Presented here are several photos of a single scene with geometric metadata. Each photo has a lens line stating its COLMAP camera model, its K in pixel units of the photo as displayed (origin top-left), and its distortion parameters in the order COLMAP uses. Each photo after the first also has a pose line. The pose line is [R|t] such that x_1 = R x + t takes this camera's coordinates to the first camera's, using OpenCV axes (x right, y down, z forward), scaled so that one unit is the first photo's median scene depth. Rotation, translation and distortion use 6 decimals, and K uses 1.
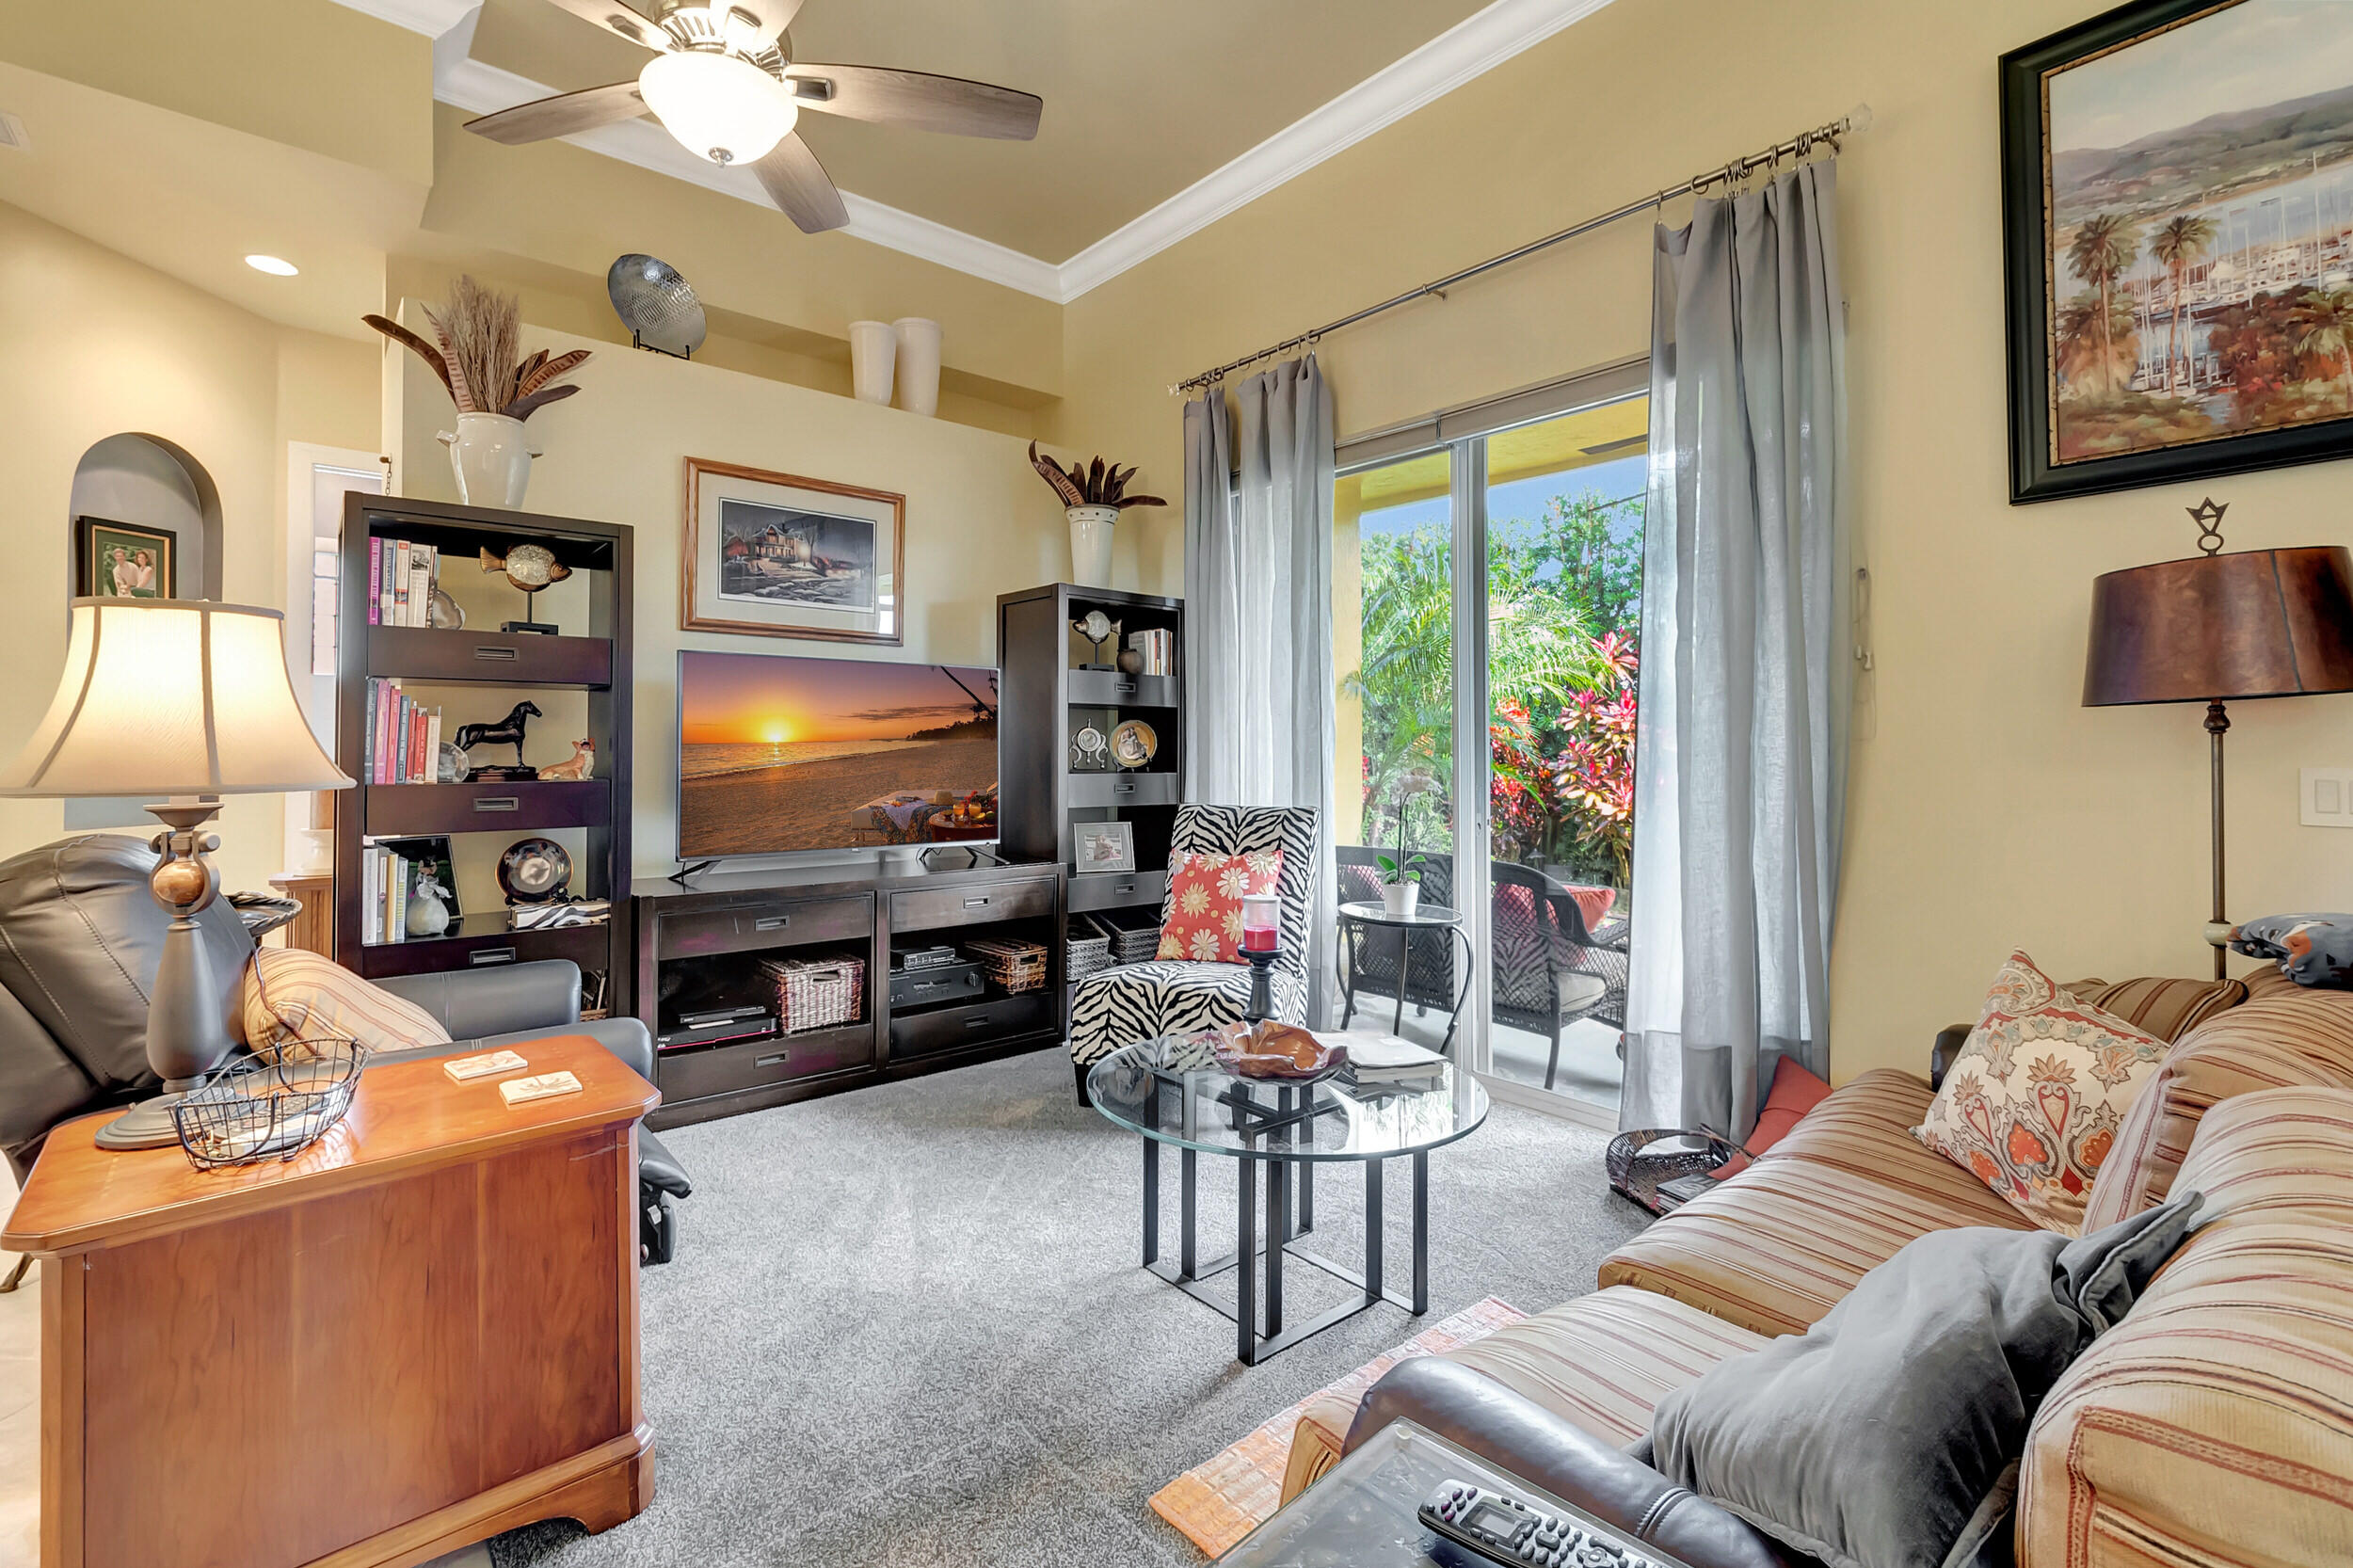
lens RADIAL K [[1047.4, 0, 1161.4], [0, 1047.4, 723.3], [0, 0, 1]] dist [-0.009123, 0.002013]
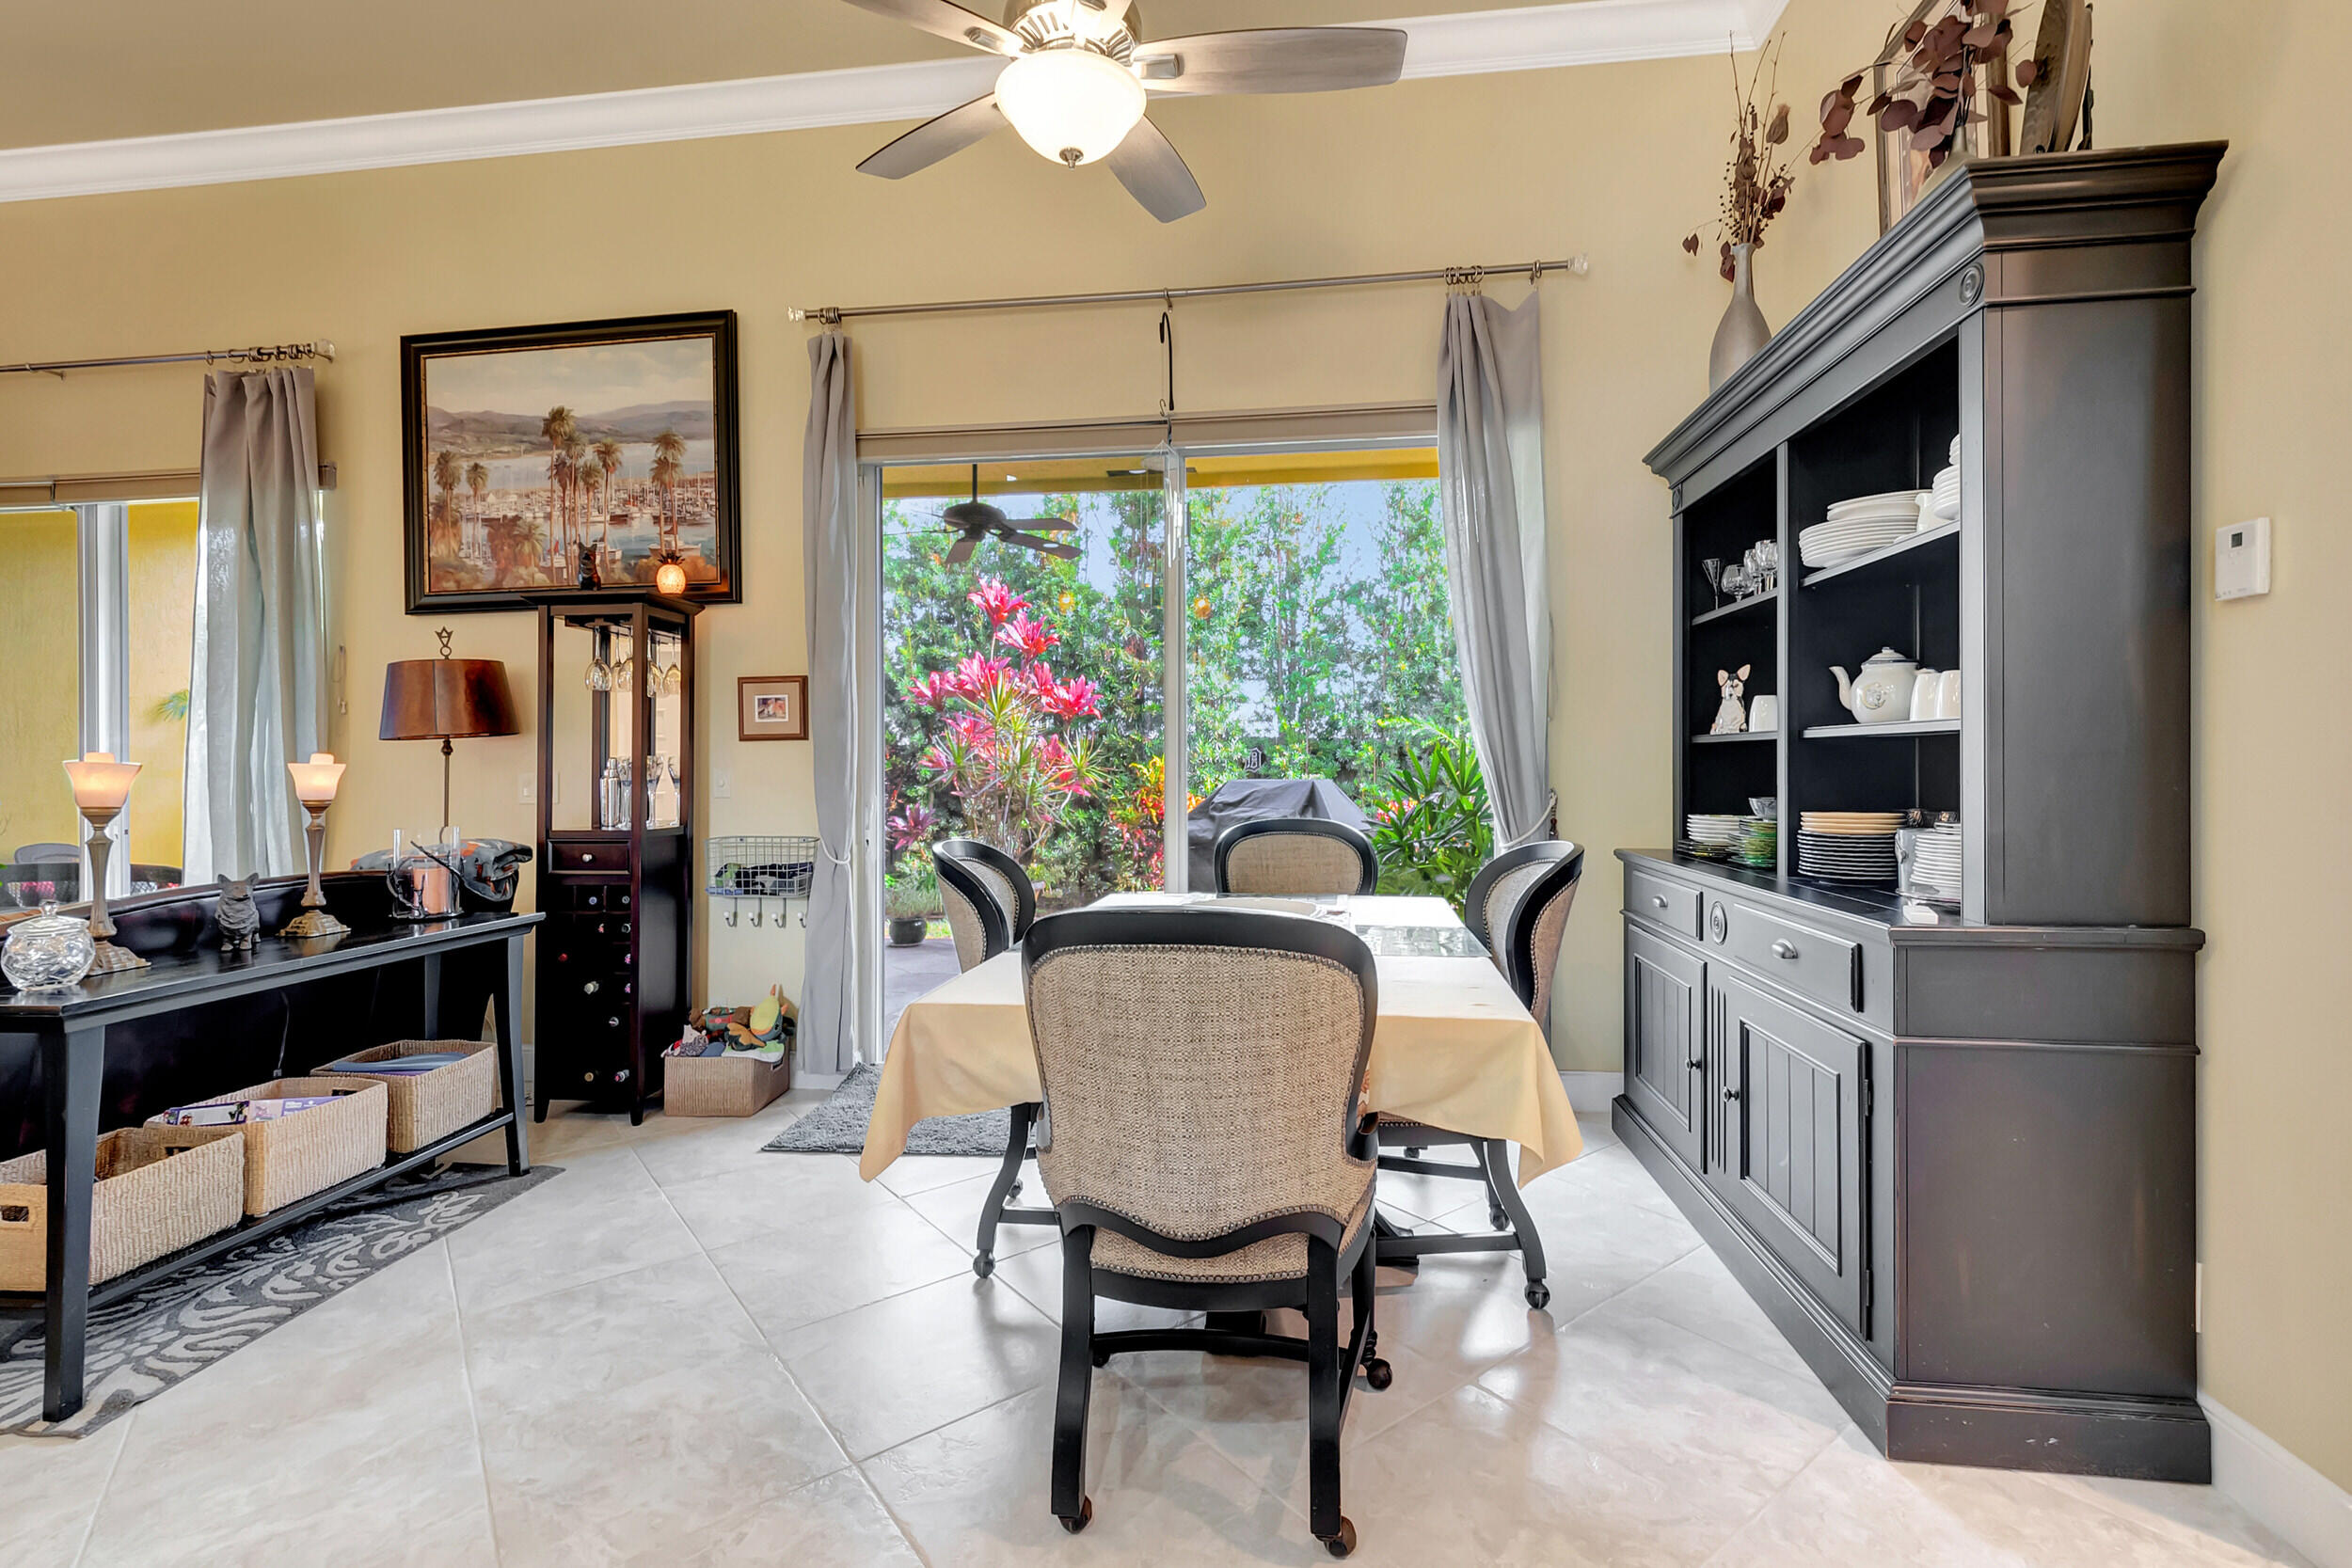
lens RADIAL K [[1046.8, 0, 1172.9], [0, 1046.8, 750.8], [0, 0, 1]] dist [-0.009123, 0.002013]
pose [[0.726866, -0.008681, 0.686724, 0.381726], [-0.000172, 0.999918, 0.012822, -0.012658], [-0.686779, -0.009438, 0.726805, -0.681509]]
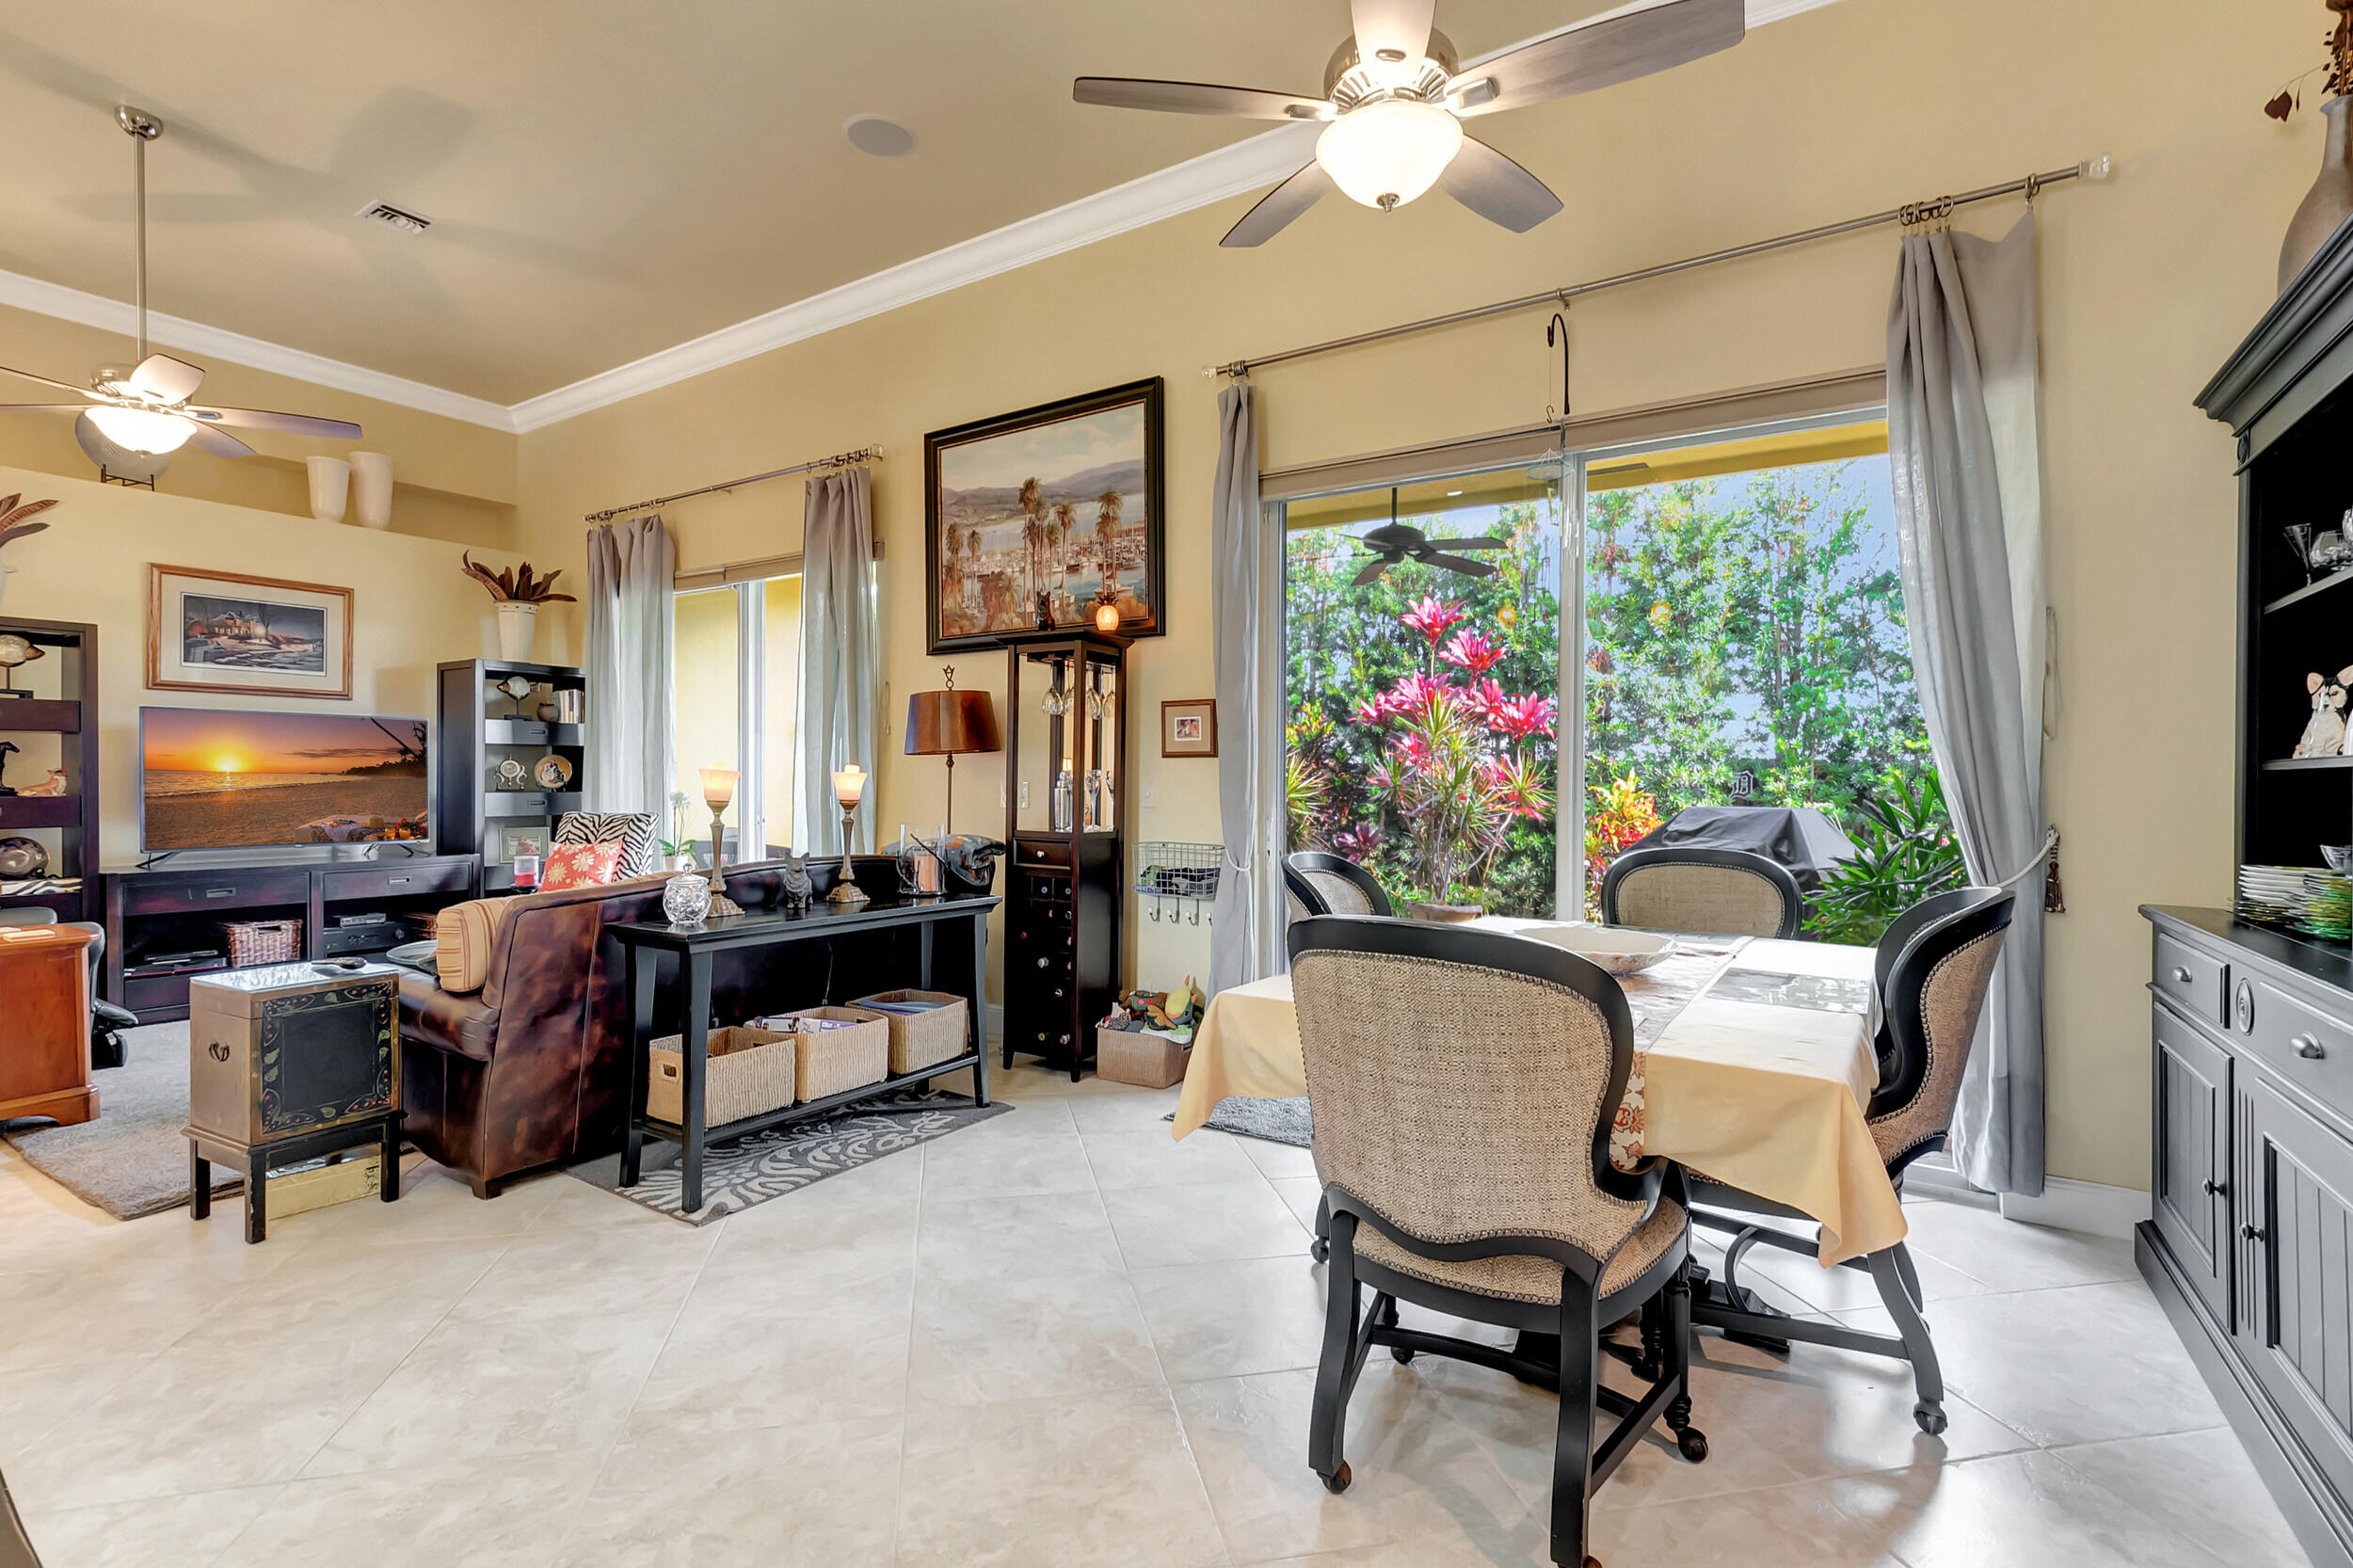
lens RADIAL K [[1047.4, 0, 1160.9], [0, 1047.4, 778.7], [0, 0, 1]] dist [-0.009123, 0.002013]
pose [[0.953856, -0.000318, 0.300264, 0.428488], [-0.007260, 0.999683, 0.024121, -0.014099], [-0.300177, -0.025188, 0.953551, -0.753426]]
